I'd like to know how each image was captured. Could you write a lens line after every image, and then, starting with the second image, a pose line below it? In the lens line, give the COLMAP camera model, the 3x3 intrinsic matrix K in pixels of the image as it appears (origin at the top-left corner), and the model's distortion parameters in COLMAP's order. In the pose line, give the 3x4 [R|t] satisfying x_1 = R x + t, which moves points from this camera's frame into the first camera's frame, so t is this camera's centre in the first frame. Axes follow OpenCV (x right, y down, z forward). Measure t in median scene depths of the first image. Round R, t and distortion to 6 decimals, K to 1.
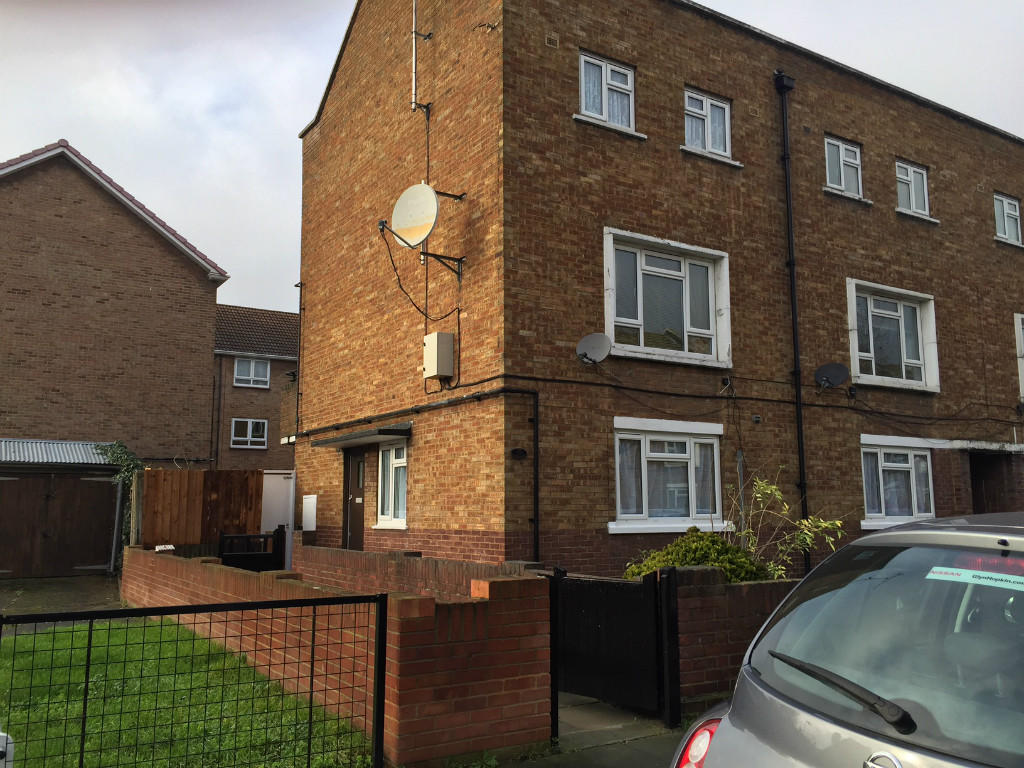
lens RADIAL K [[868.8, 0, 512.0], [0, 868.8, 384.0], [0, 0, 1]] dist [0.005585, -0.003367]
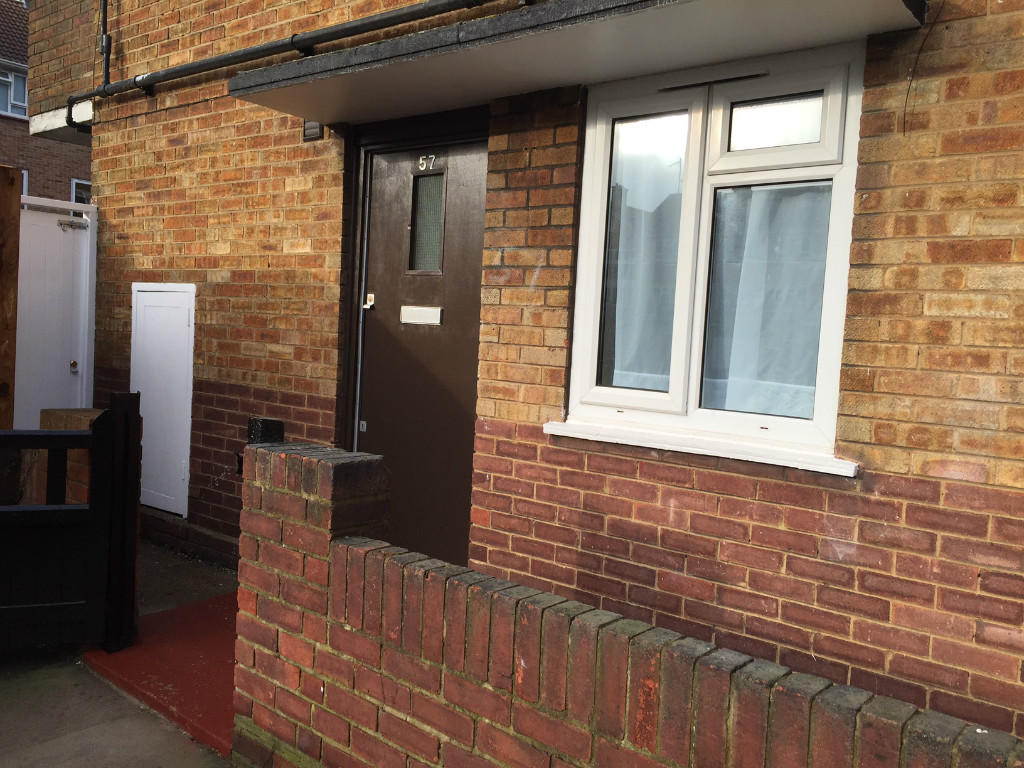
lens RADIAL K [[868.8, 0, 512.0], [0, 868.8, 384.0], [0, 0, 1]] dist [0.005585, -0.003367]
pose [[0.944408, 0.034131, 0.327000, -0.268057], [-0.102491, 0.975598, 0.194177, 0.110970], [-0.312393, -0.216896, 0.924860, 0.820692]]
